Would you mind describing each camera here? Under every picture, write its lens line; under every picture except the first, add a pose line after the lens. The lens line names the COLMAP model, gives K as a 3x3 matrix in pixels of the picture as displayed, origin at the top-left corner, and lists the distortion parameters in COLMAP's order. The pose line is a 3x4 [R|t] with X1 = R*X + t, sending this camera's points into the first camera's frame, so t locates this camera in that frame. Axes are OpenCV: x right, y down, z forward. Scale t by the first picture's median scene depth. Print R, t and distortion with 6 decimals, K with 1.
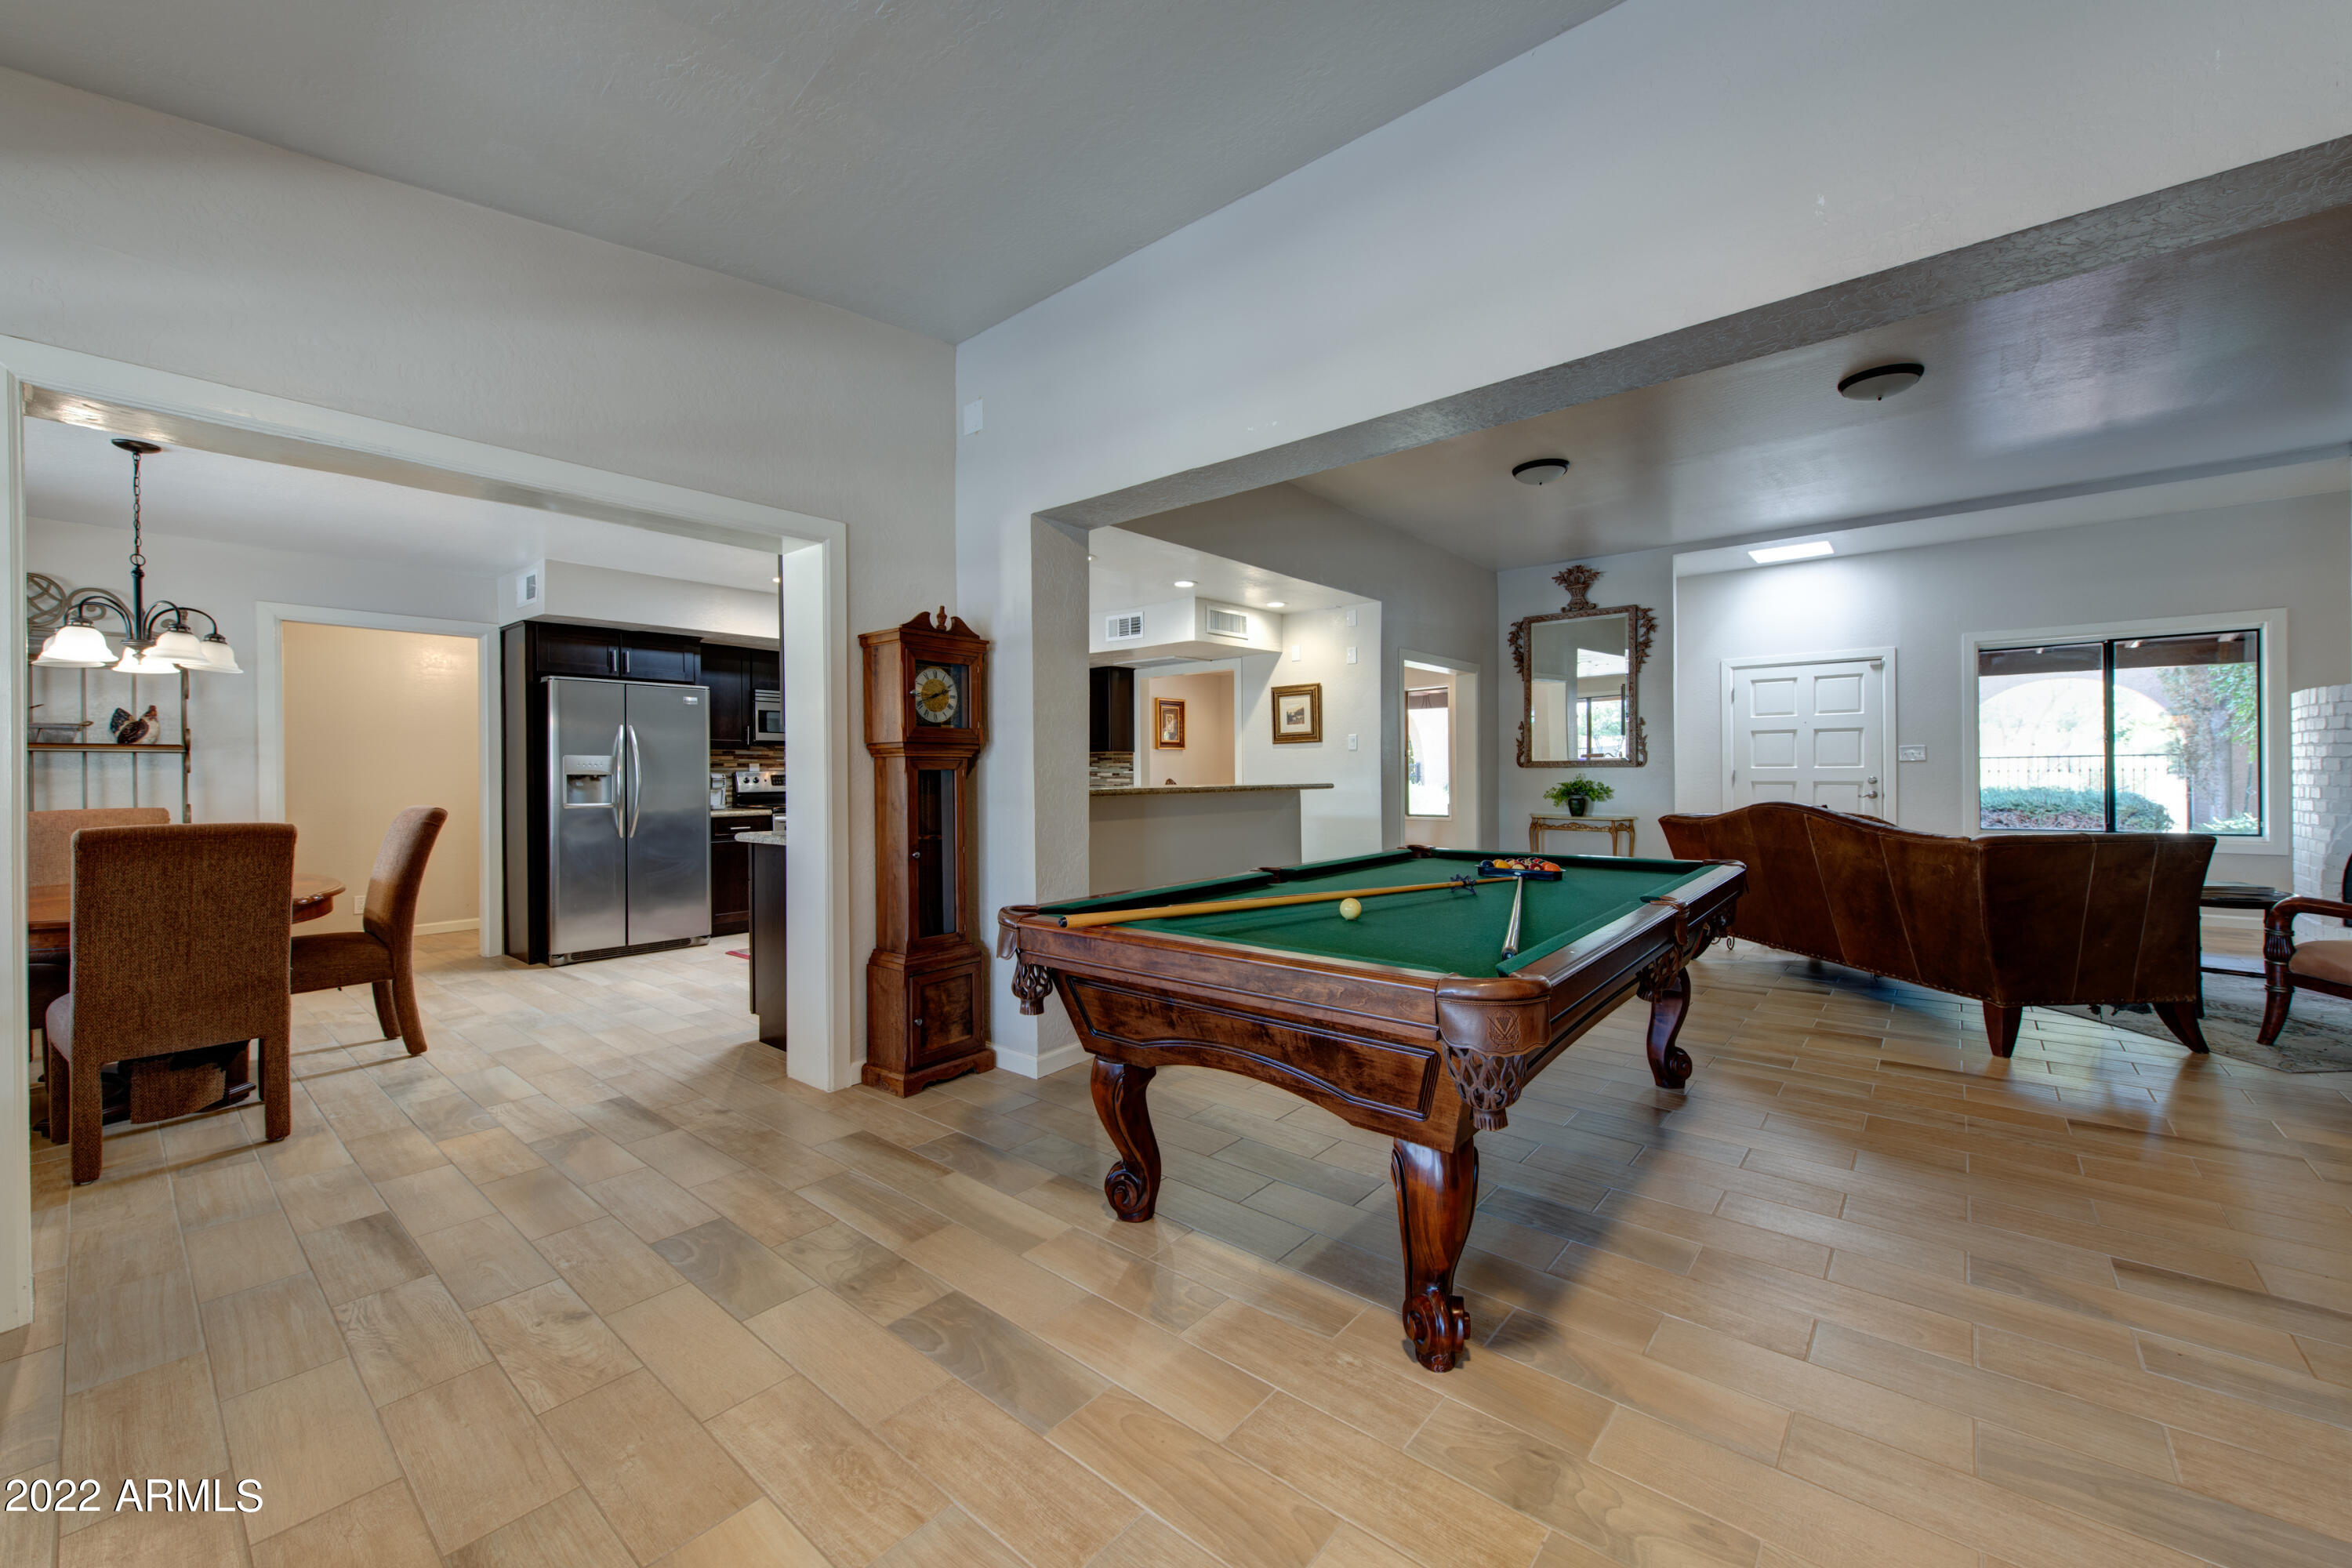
lens RADIAL K [[916.8, 0, 1188.6], [0, 916.8, 778.9], [0, 0, 1]] dist [0.014636, -0.004252]
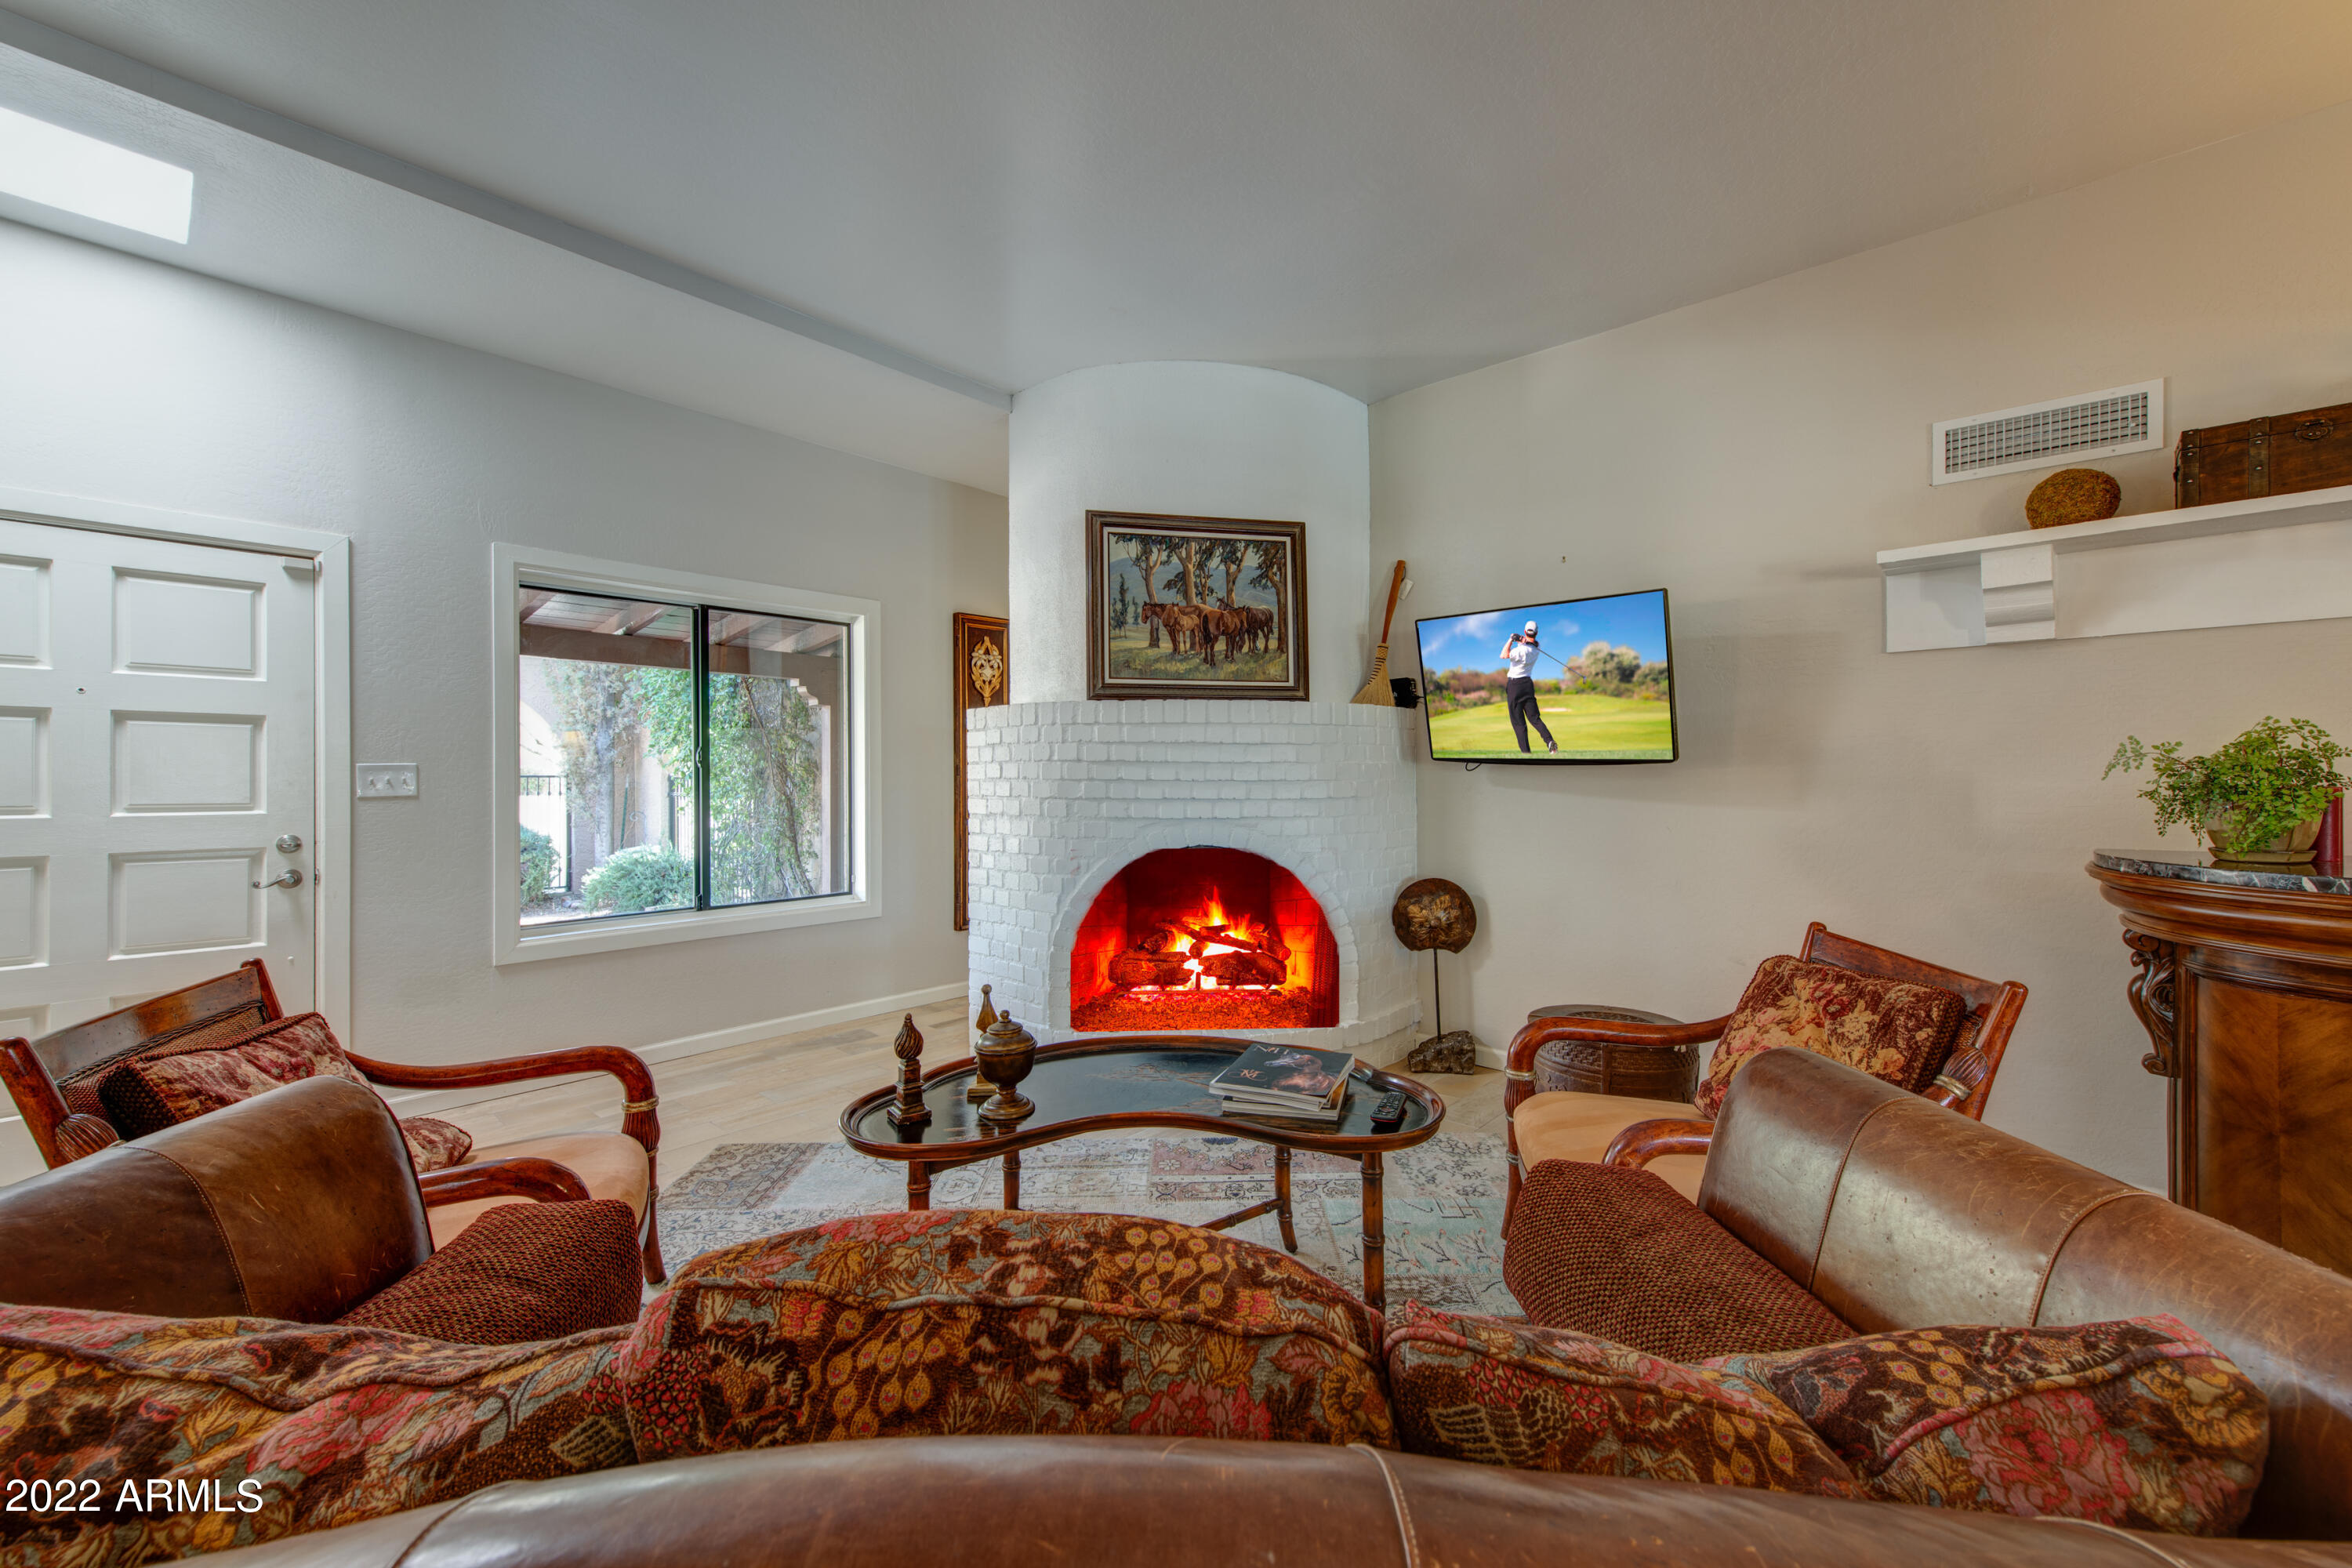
lens RADIAL K [[916.8, 0, 1188.6], [0, 916.8, 778.9], [0, 0, 1]] dist [0.014636, -0.004252]
pose [[0.039540, 0.005469, 0.999203, 0.339611], [0.007410, 0.999956, -0.005766, -0.022638], [-0.999191, 0.007632, 0.039497, 0.578032]]
